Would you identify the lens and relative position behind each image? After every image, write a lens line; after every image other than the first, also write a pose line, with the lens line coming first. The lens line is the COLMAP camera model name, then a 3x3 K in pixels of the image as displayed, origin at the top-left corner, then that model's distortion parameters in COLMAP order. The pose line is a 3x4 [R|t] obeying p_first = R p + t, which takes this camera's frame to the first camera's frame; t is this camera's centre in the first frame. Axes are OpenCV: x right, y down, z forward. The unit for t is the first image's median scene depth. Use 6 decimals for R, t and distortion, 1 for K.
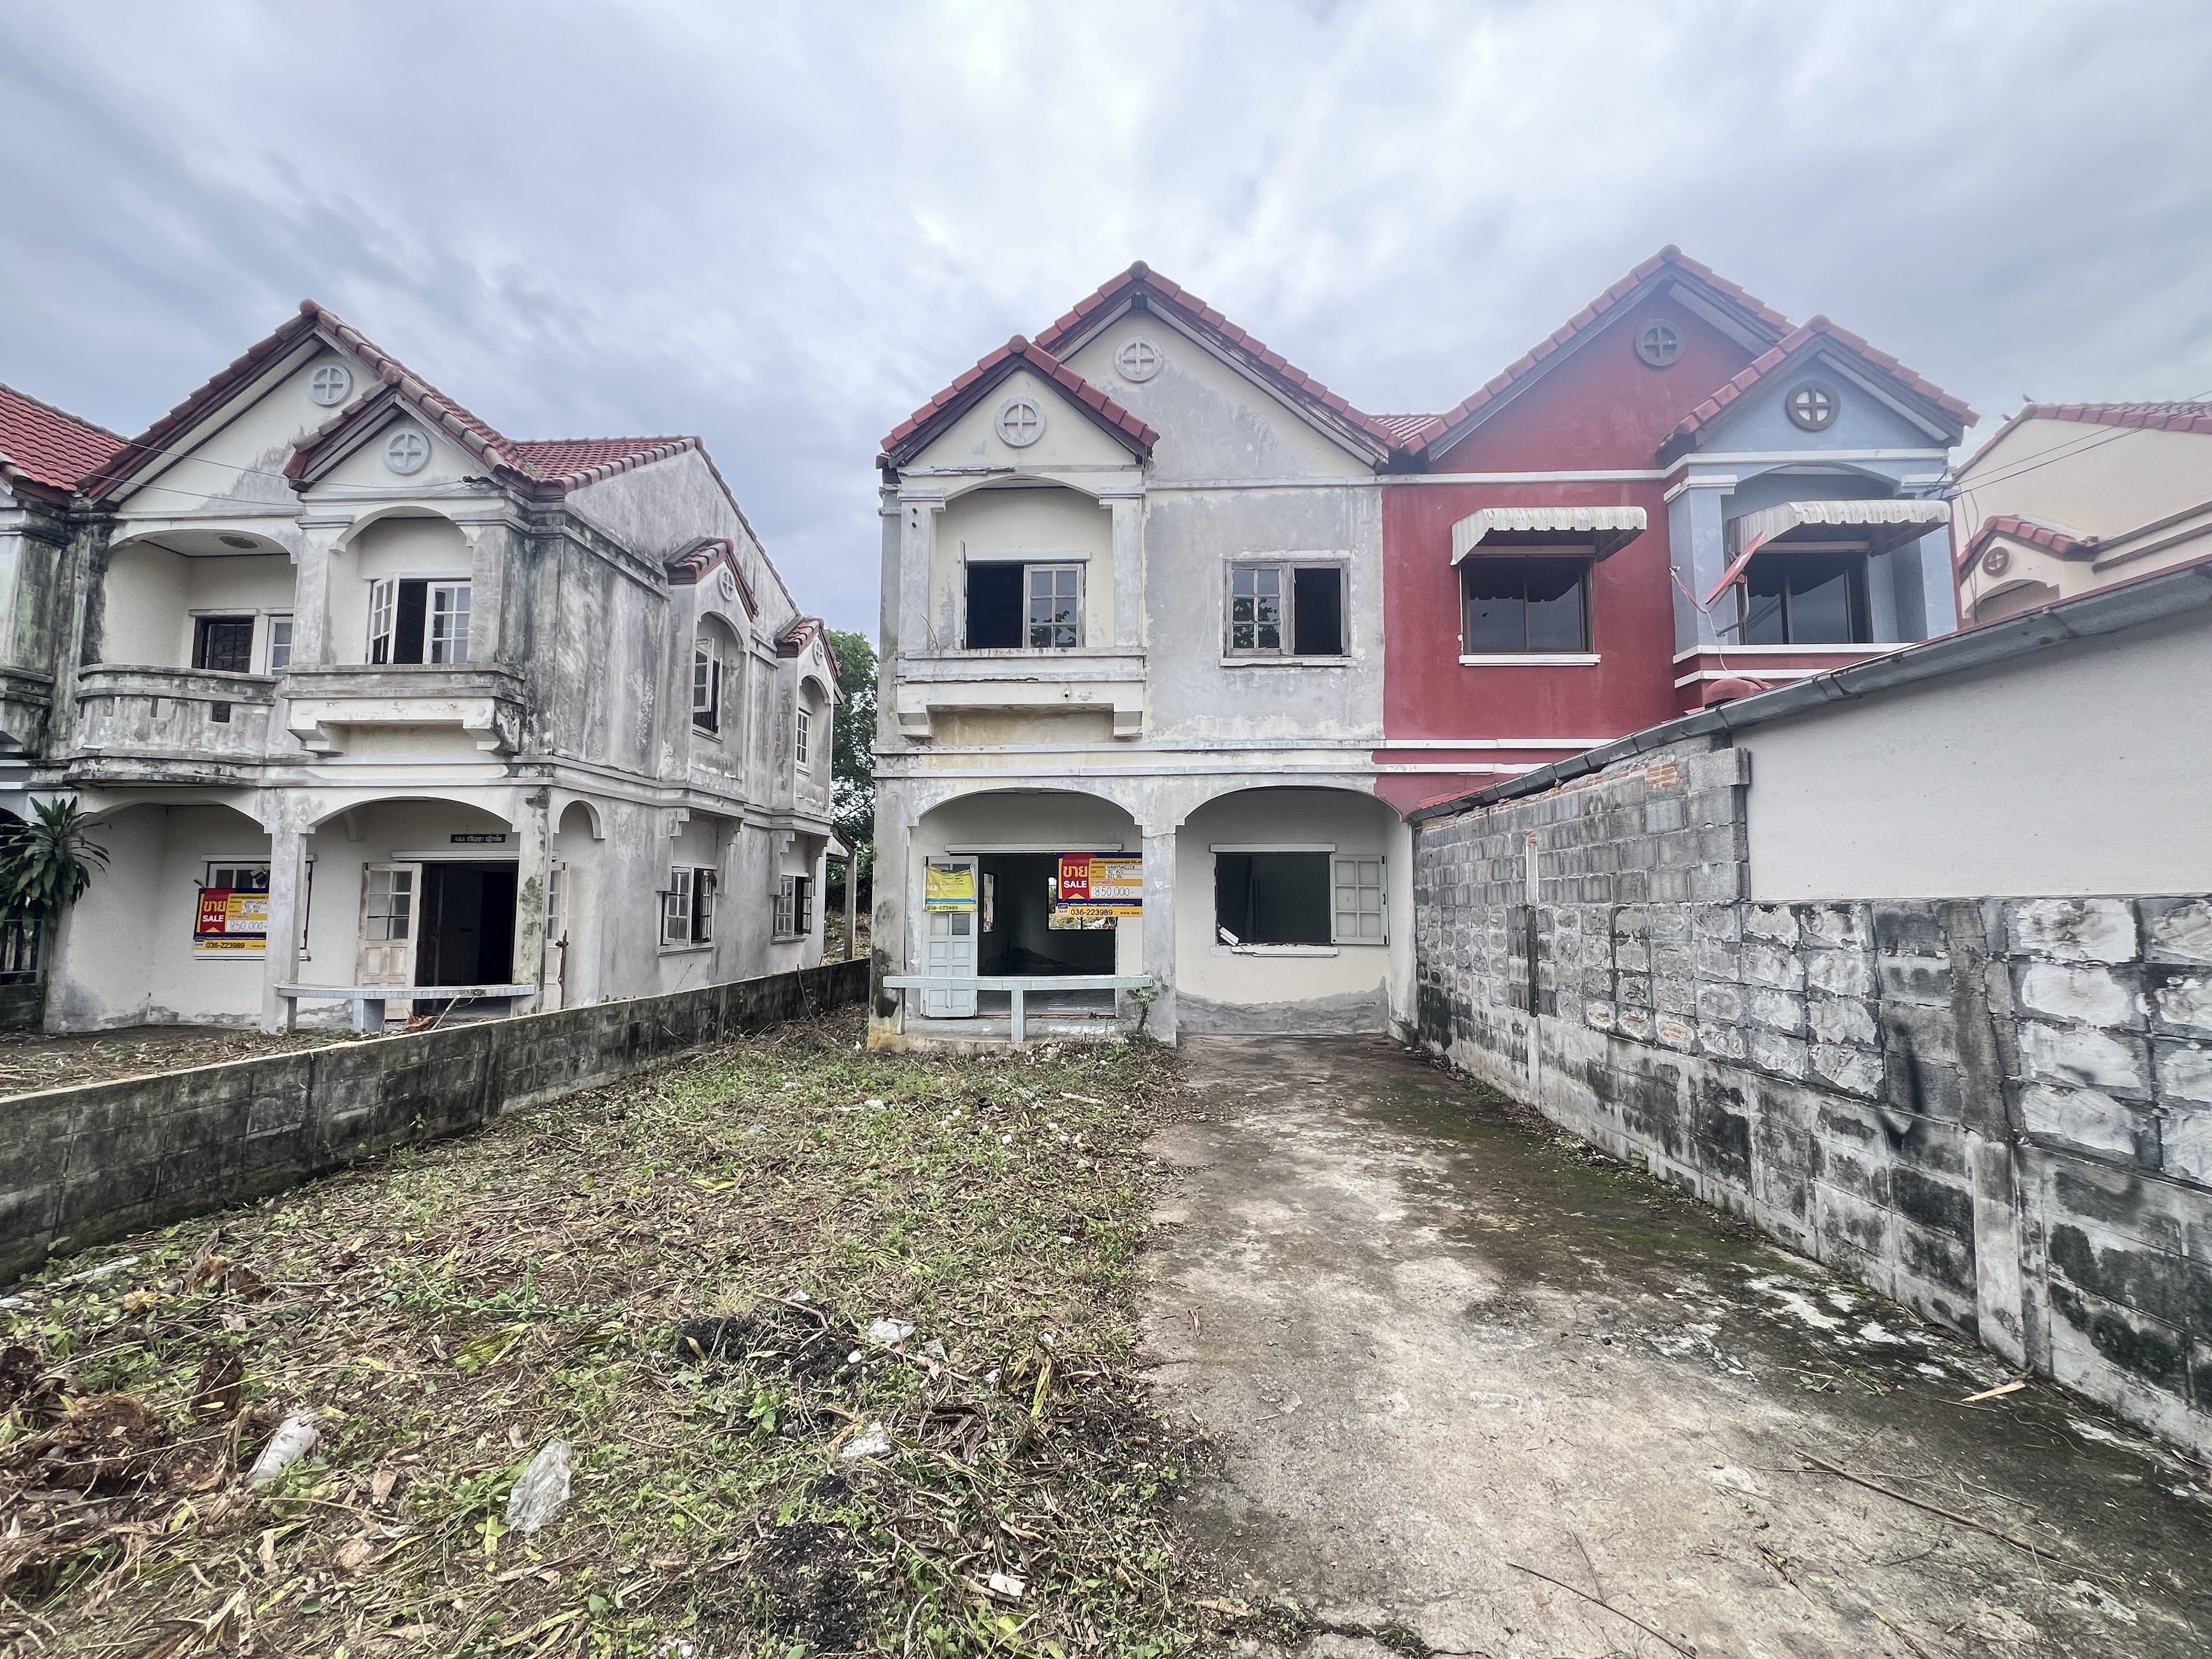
lens RADIAL K [[882.8, 0, 1103.4], [0, 882.8, 830.0], [0, 0, 1]] dist [0.001954, 0.001247]
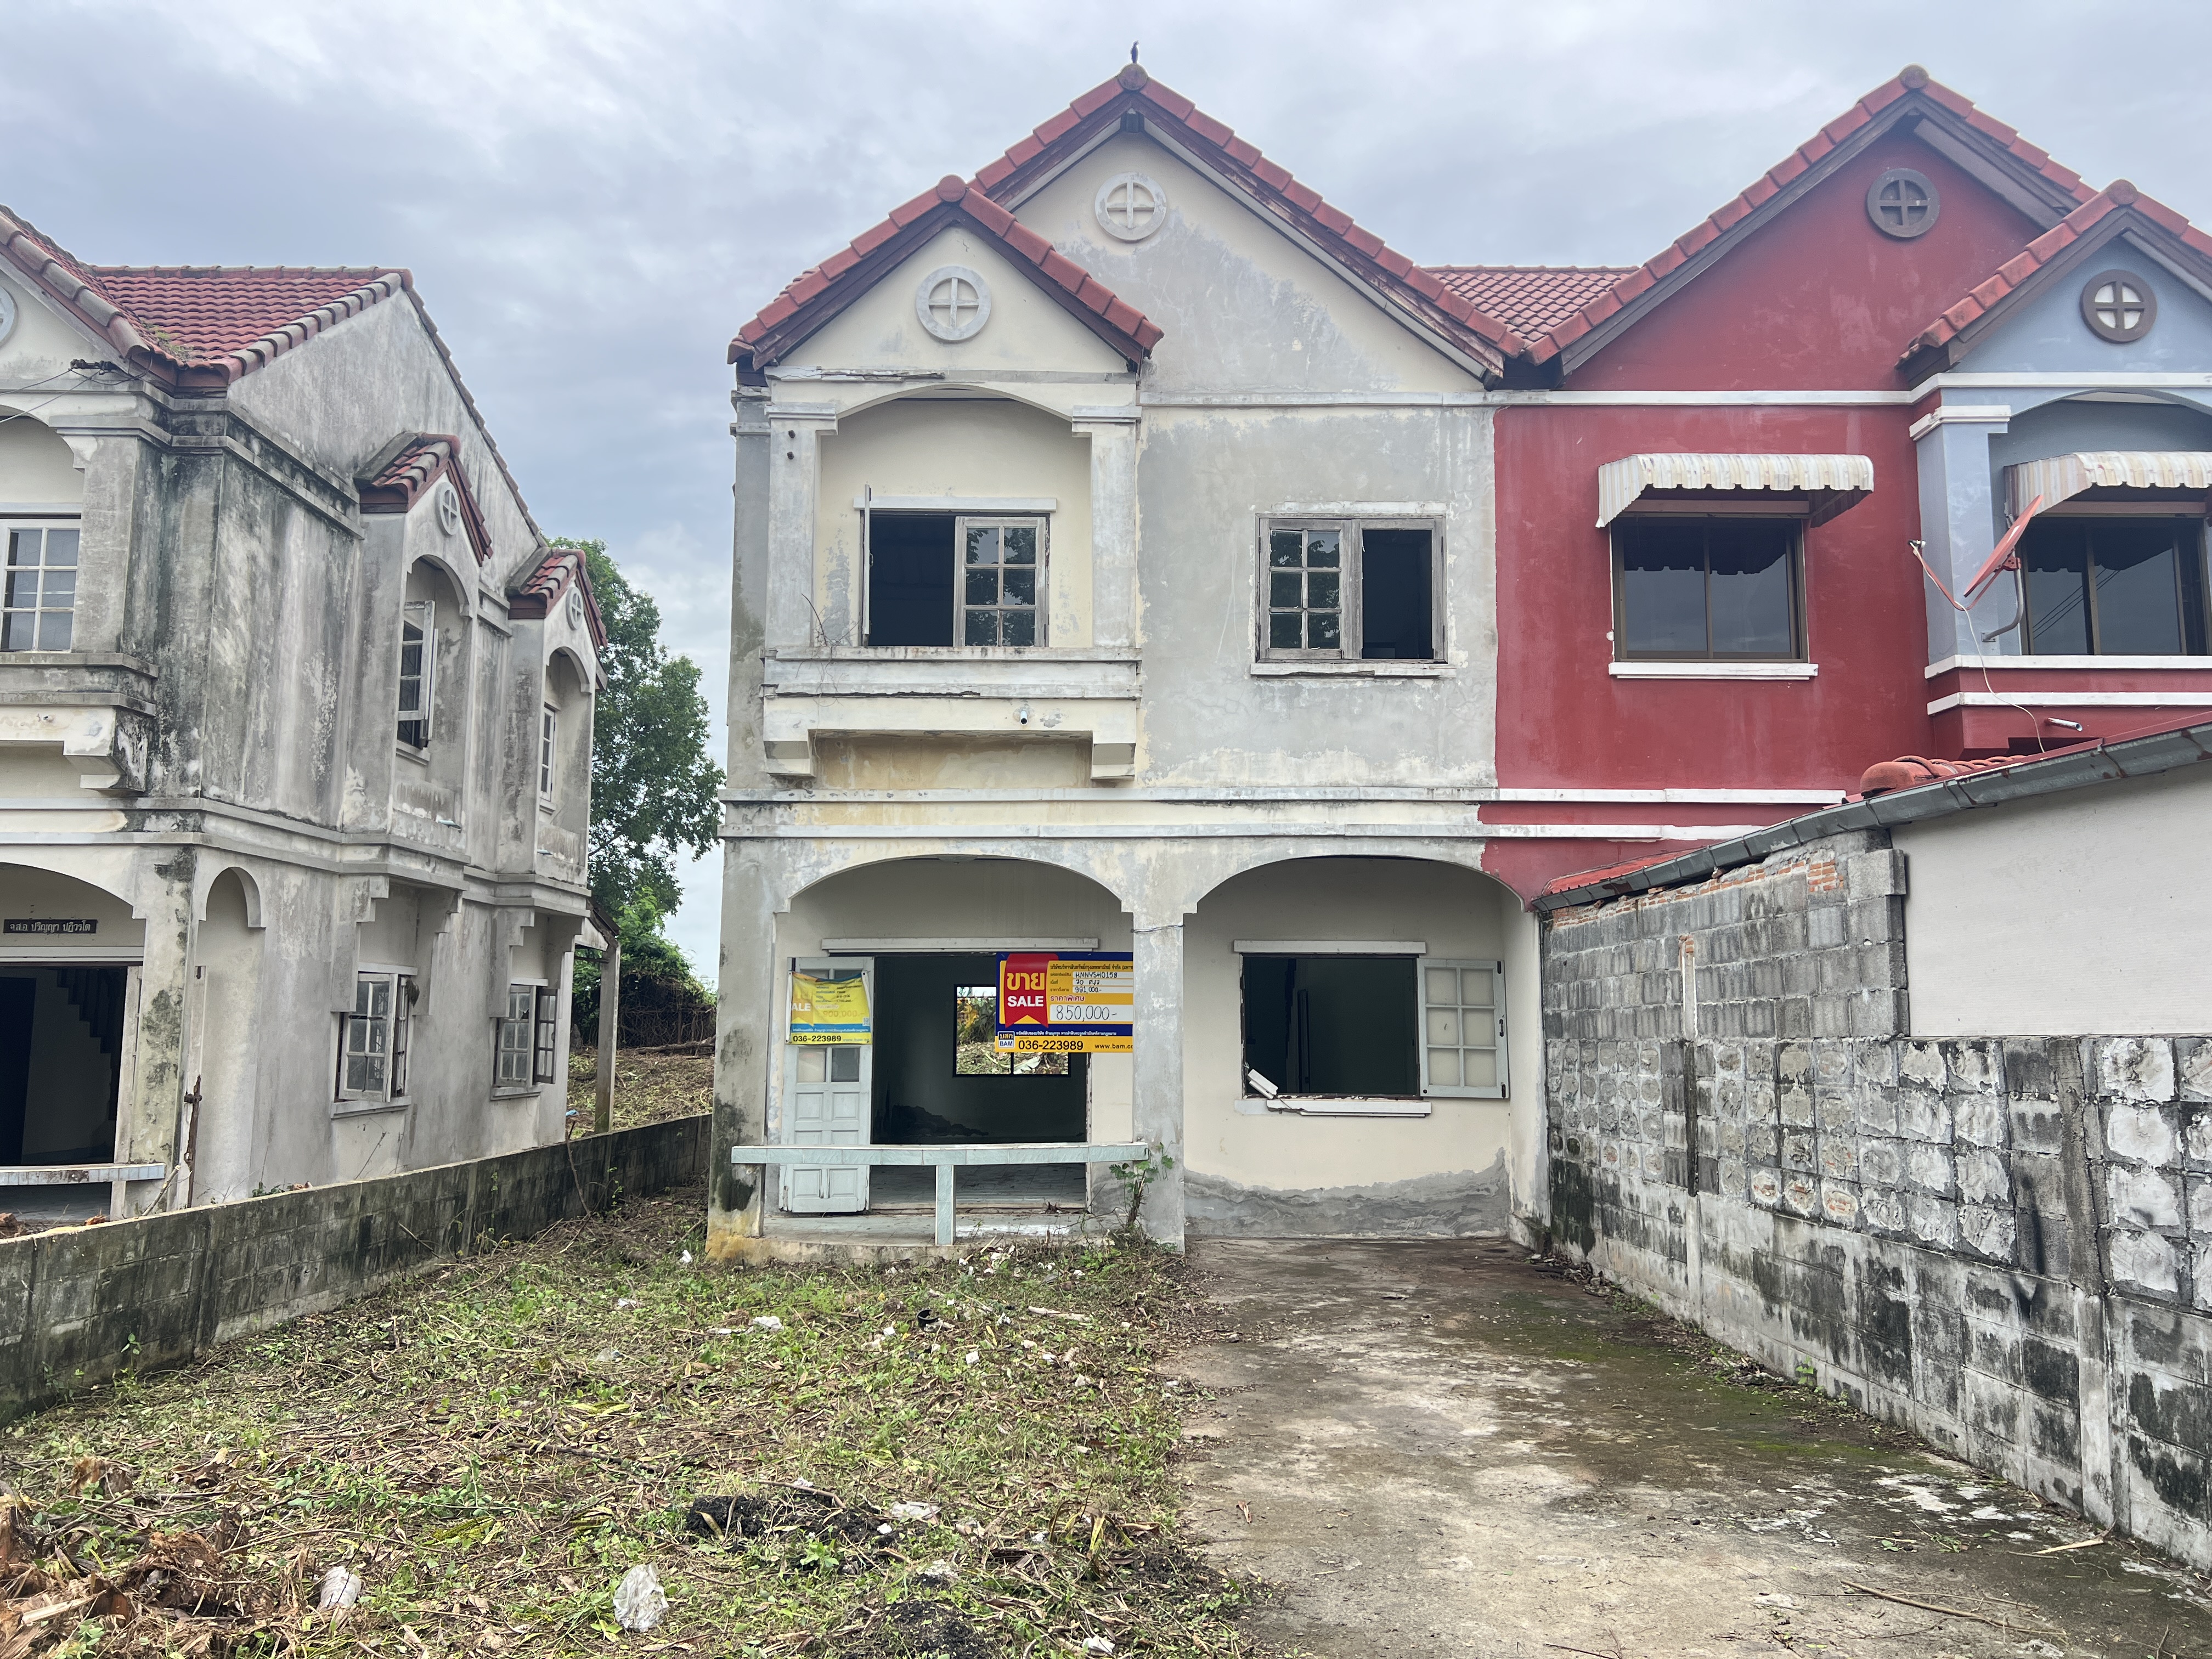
lens RADIAL K [[1654.2, 0, 1087.0], [0, 1654.2, 821.6], [0, 0, 1]] dist [0.062887, -0.055926]
pose [[0.999006, 0.008316, 0.043792, -0.046215], [-0.006465, 0.999087, -0.042224, -0.022161], [-0.044103, 0.041899, 0.998148, -0.240397]]
